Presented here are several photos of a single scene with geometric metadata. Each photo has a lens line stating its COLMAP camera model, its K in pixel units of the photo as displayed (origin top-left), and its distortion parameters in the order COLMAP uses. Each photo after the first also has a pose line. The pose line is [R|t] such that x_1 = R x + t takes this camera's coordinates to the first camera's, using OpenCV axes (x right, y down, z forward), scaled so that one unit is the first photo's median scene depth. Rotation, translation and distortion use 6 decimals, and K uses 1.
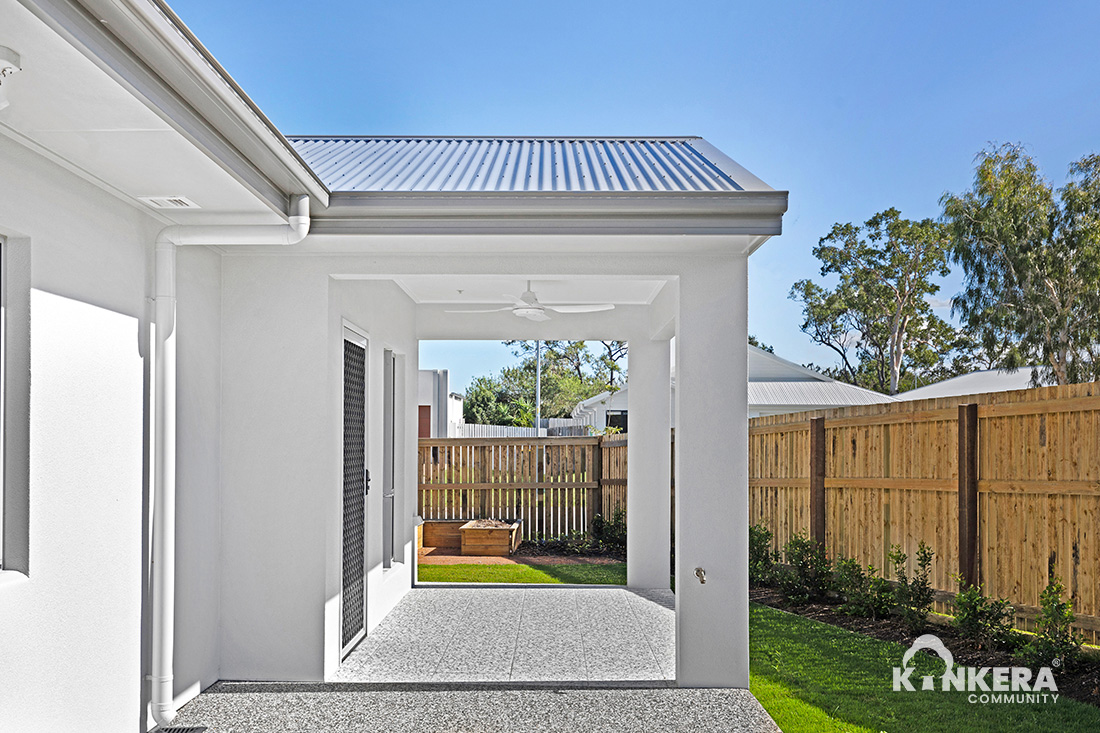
lens RADIAL K [[1083.6, 0, 546.0], [0, 1083.6, 370.7], [0, 0, 1]] dist [0.005965, 0.000000]
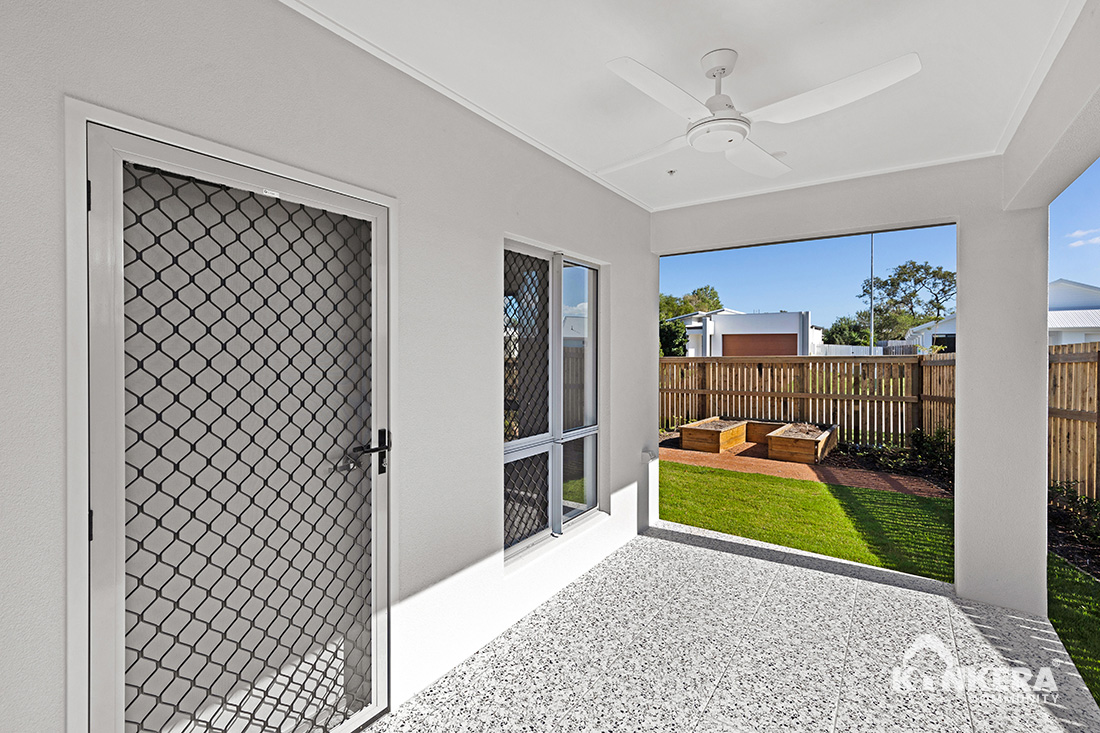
lens RADIAL K [[516.5, 0, 534.4], [0, 516.5, 348.0], [0, 0, 1]] dist [0.010022, 0.000707]
pose [[0.824893, -0.003851, -0.565275, 0.010927], [0.034727, 0.998433, 0.043873, 0.007115], [0.564221, -0.055821, 0.823735, 0.152165]]
